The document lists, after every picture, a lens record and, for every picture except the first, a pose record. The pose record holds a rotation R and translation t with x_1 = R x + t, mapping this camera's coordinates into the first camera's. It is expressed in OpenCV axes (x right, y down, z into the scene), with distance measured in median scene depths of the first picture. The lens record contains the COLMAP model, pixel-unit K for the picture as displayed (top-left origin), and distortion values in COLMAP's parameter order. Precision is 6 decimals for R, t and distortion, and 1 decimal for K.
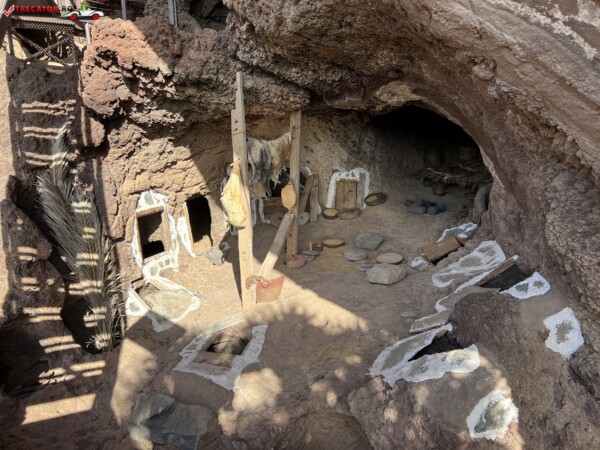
lens RADIAL K [[449.3, 0, 303.4], [0, 449.3, 225.2], [0, 0, 1]] dist [0.049383, -0.056395]
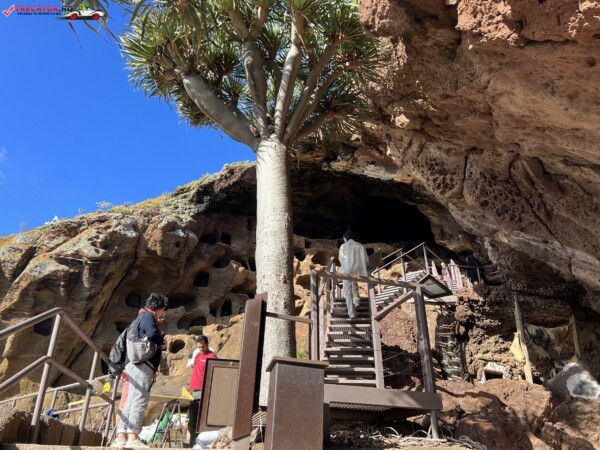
lens RADIAL K [[449.3, 0, 300.3], [0, 449.3, 223.9], [0, 0, 1]] dist [0.049383, -0.056395]
pose [[0.560653, -0.375298, -0.738120, 0.970298], [-0.223091, 0.789973, -0.571116, 0.837328], [0.797433, 0.484865, 0.359175, -0.786288]]
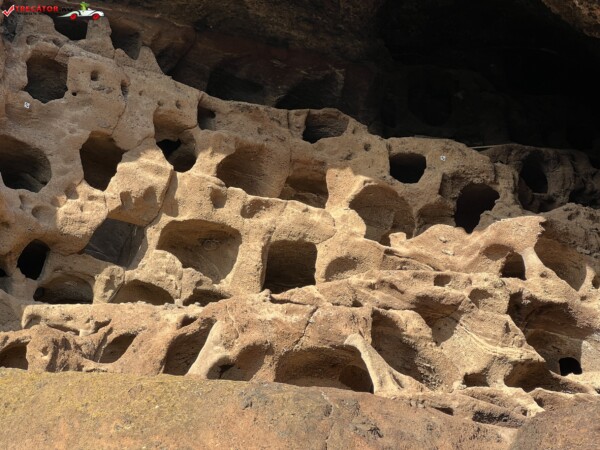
lens RADIAL K [[1344.7, 0, 282.2], [0, 1344.7, 225.8], [0, 0, 1]] dist [0.106515, 0.000000]
pose [[0.698012, -0.209235, -0.684836, 0.238673], [-0.242004, 0.831163, -0.500602, 0.525623], [0.673954, 0.515159, 0.529526, -0.770331]]
